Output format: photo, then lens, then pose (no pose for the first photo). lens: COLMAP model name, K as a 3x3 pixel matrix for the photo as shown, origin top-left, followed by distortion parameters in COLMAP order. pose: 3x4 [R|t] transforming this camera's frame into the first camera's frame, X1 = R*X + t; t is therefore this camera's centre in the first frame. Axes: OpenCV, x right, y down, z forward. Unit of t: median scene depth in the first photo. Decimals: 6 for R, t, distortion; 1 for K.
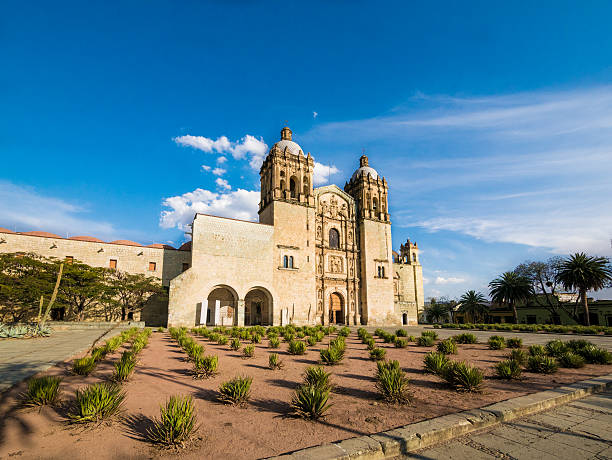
lens RADIAL K [[285.0, 0, 290.0], [0, 285.0, 276.5], [0, 0, 1]] dist [-0.015547, -0.000226]
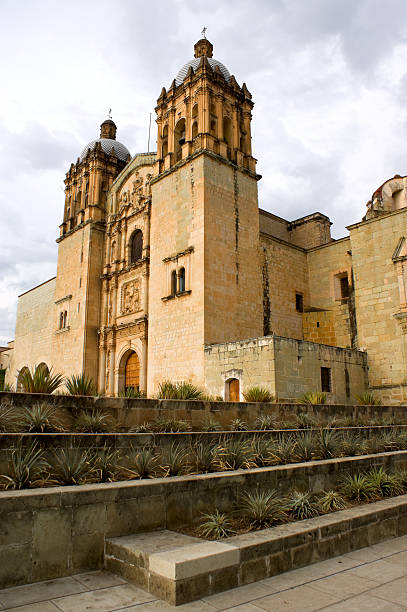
lens RADIAL K [[482.0, 0, 203.8], [0, 482.0, 306.9], [0, 0, 1]] dist [-0.139235, 0.044613]
pose [[0.249065, -0.229051, -0.941011, 1.027713], [0.141083, 0.969847, -0.198729, 0.169324], [0.958156, -0.083265, 0.273870, 0.894631]]
